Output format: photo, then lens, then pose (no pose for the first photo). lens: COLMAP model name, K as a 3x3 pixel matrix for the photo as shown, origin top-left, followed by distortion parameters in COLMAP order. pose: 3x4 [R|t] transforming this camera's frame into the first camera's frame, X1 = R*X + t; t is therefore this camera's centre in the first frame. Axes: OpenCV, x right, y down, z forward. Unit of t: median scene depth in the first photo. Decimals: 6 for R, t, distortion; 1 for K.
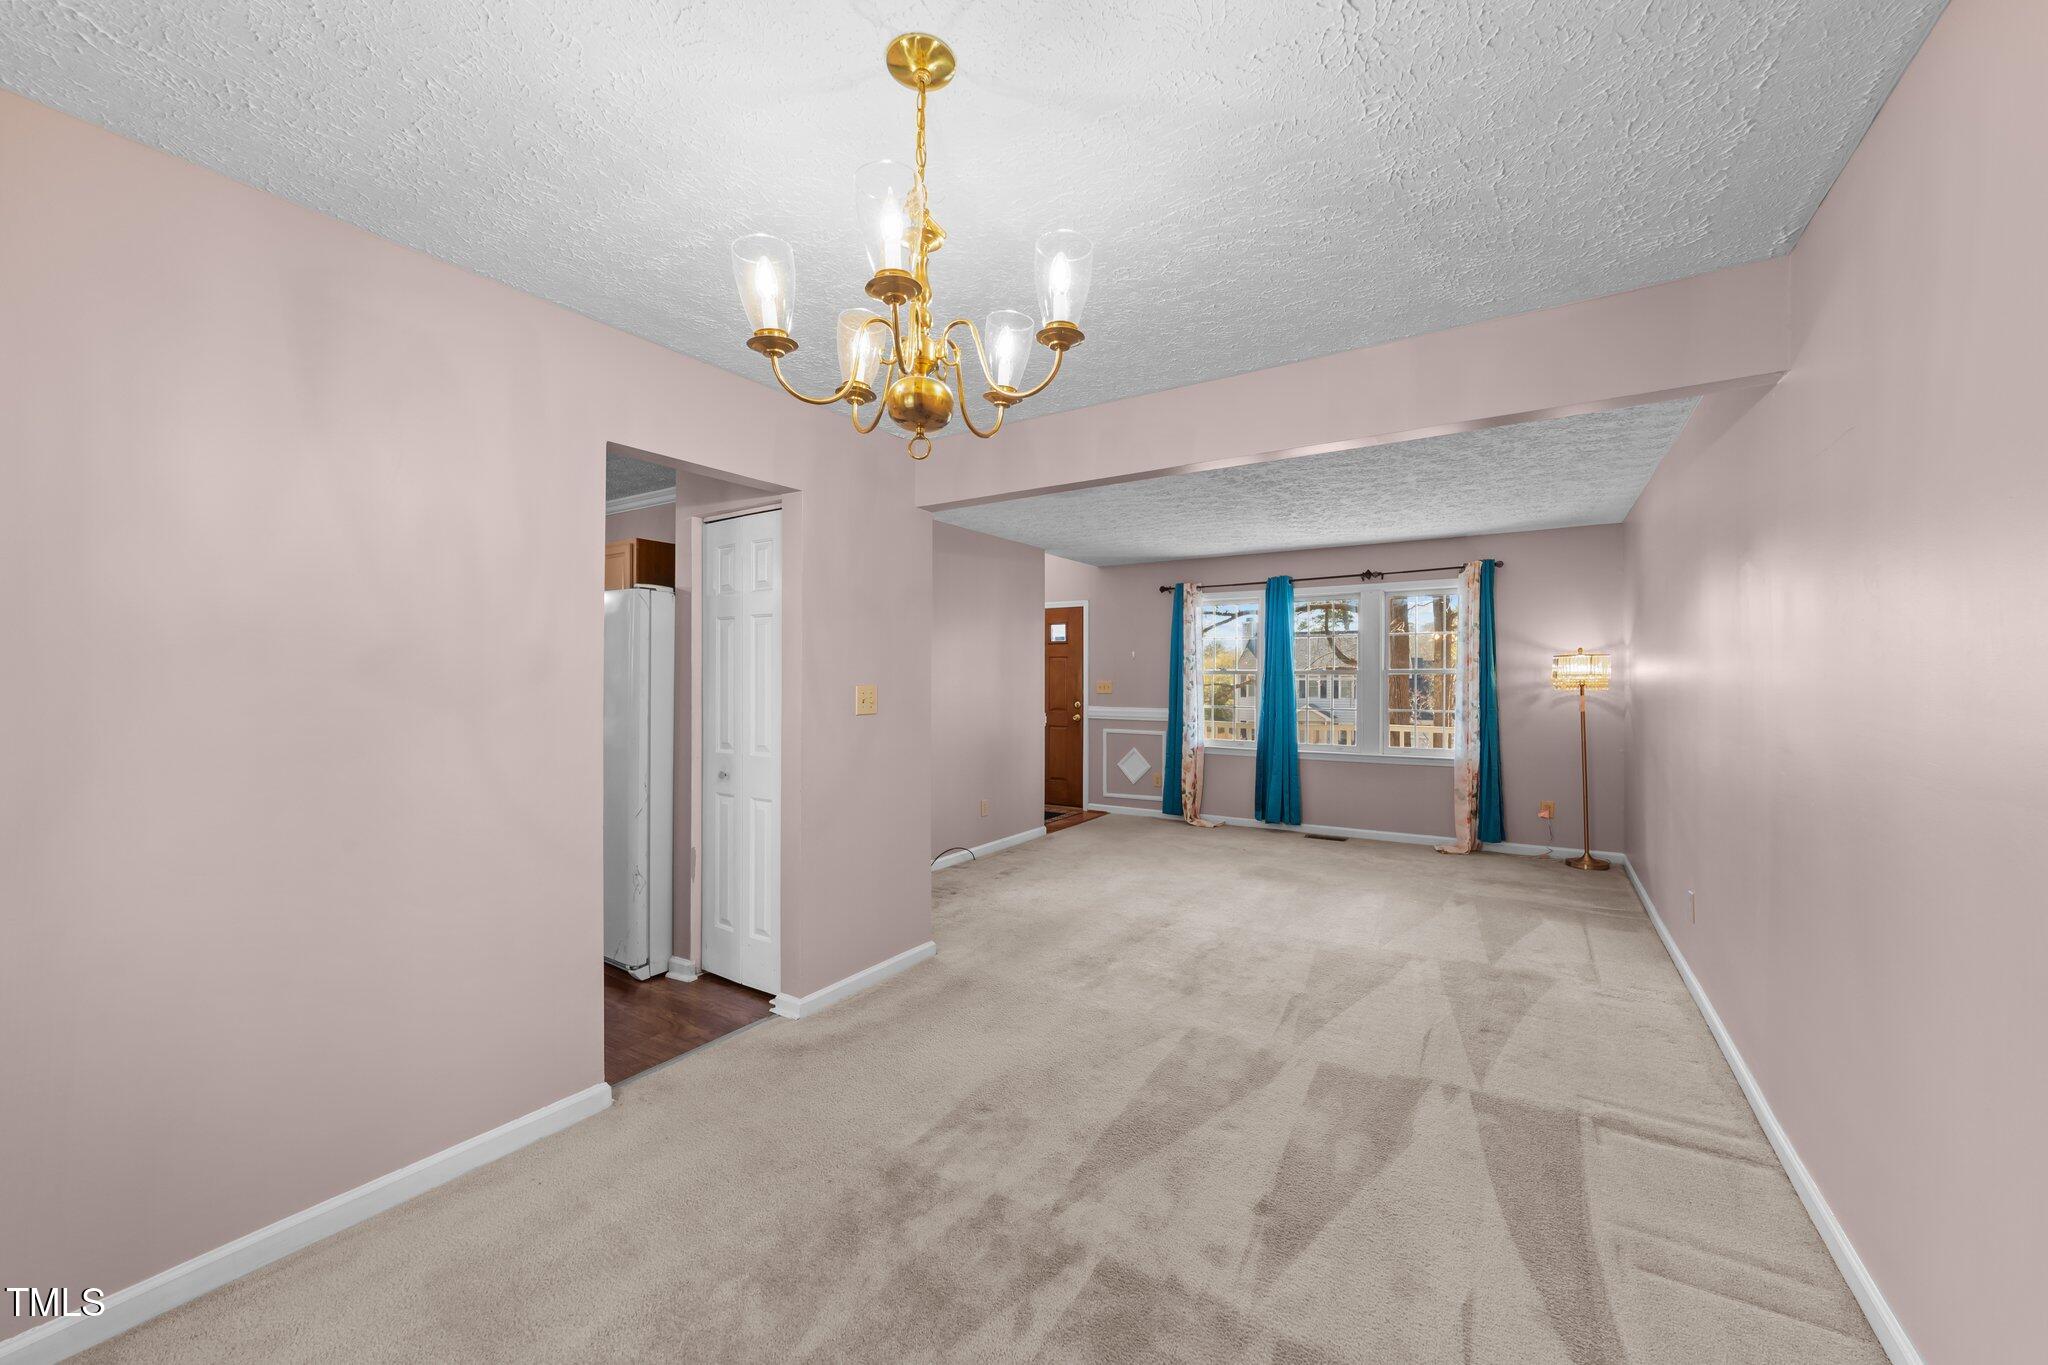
lens RADIAL K [[783.1, 0, 1010.5], [0, 783.1, 673.5], [0, 0, 1]] dist [-0.008765, 0.004663]
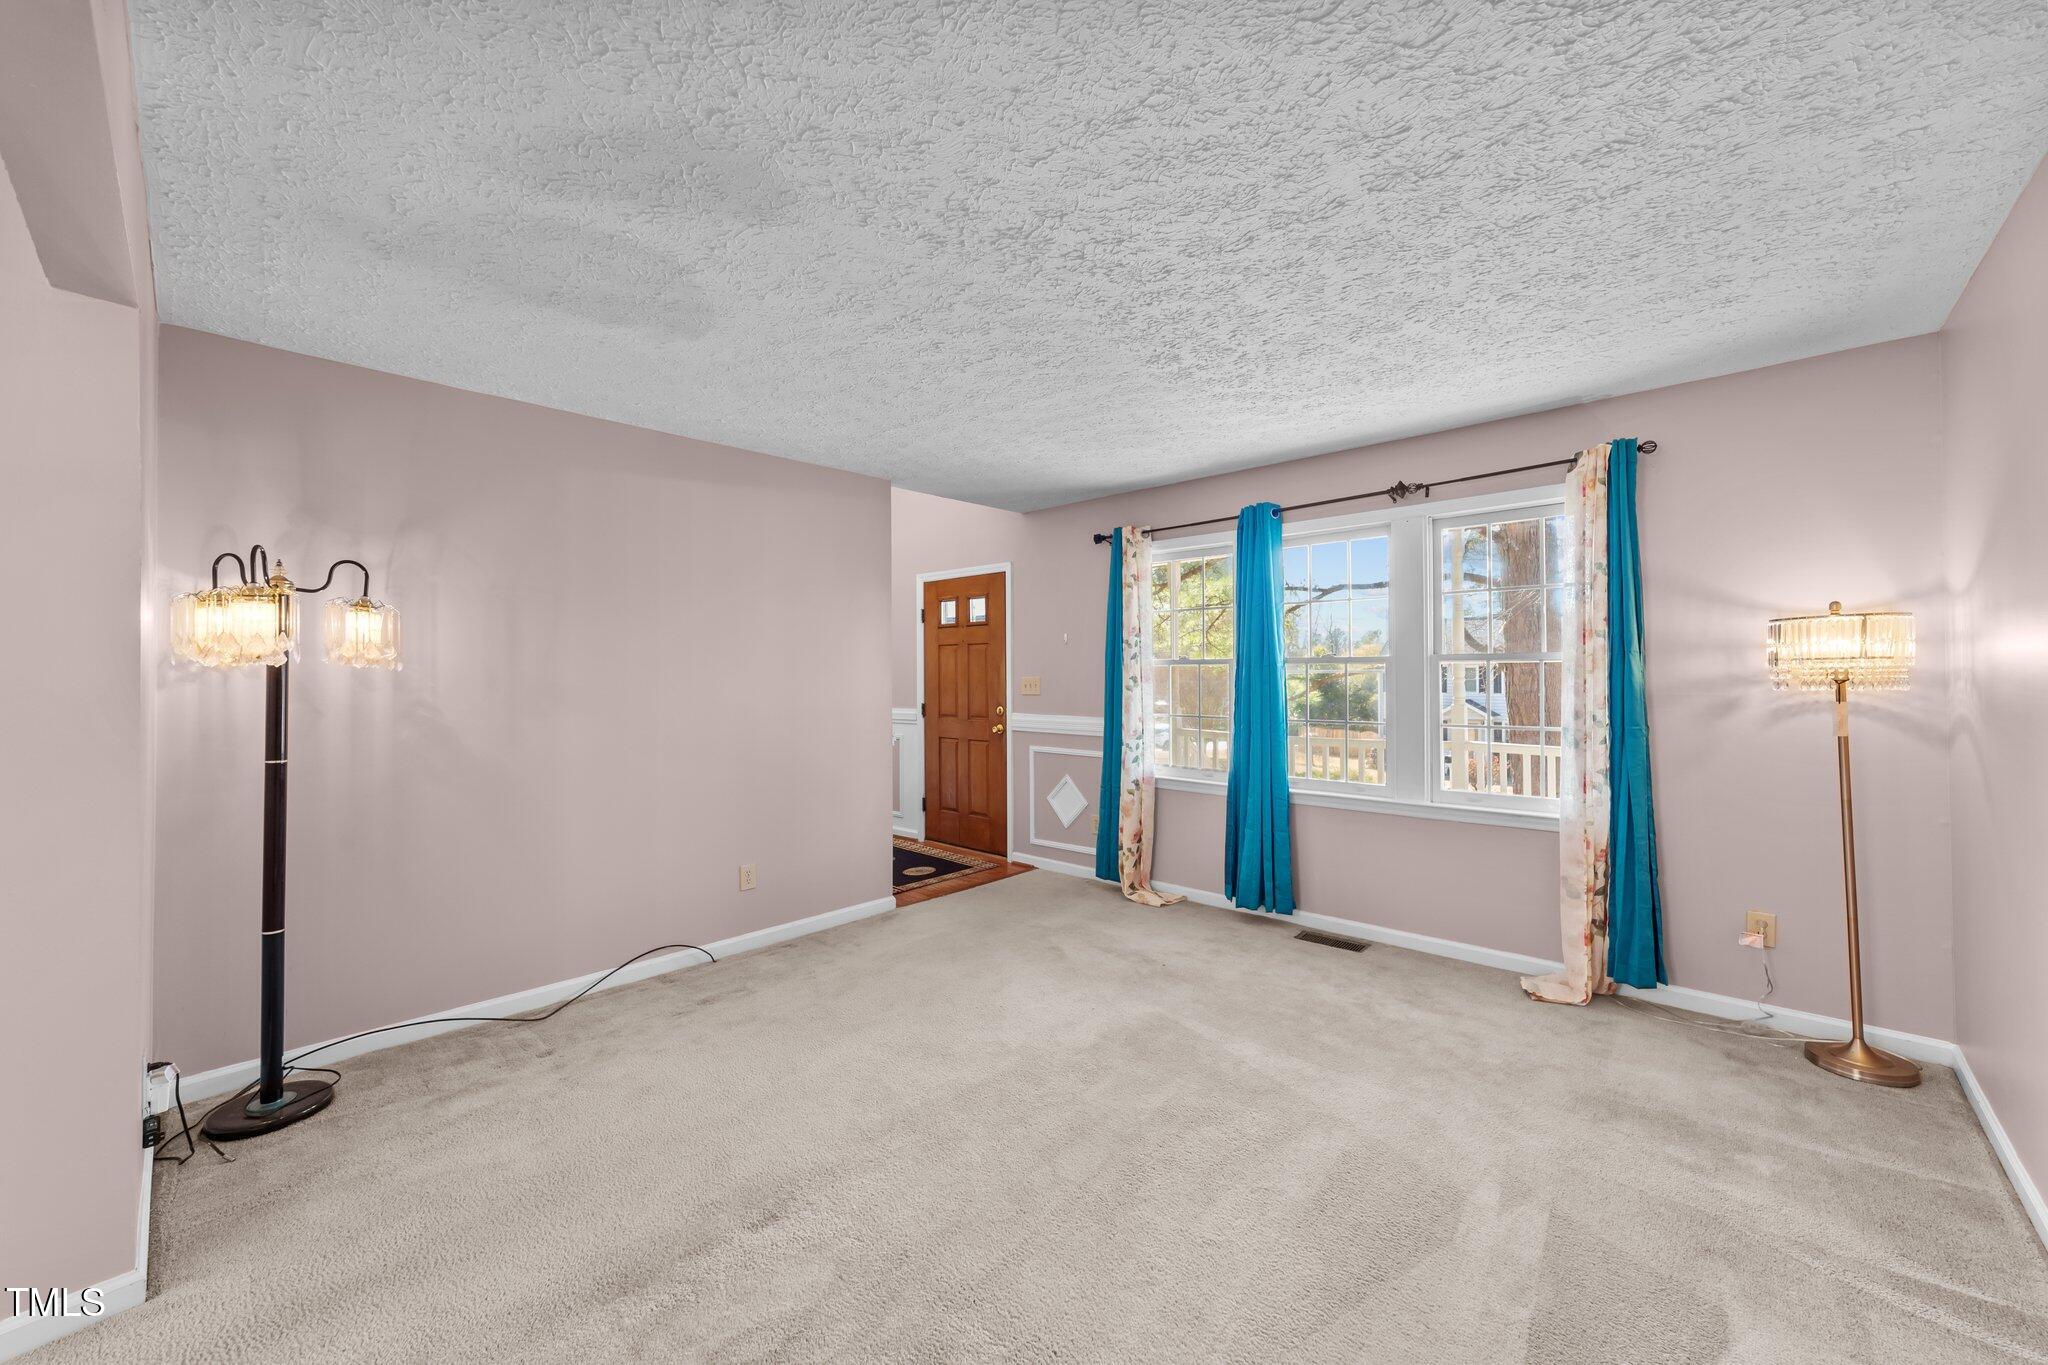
lens RADIAL K [[783.1, 0, 1009.3], [0, 783.1, 666.4], [0, 0, 1]] dist [-0.008765, 0.004663]
pose [[0.983096, -0.010466, -0.182789, 0.267773], [0.010214, 0.999945, -0.002317, 0.001906], [0.182803, 0.000411, 0.983149, 0.366640]]
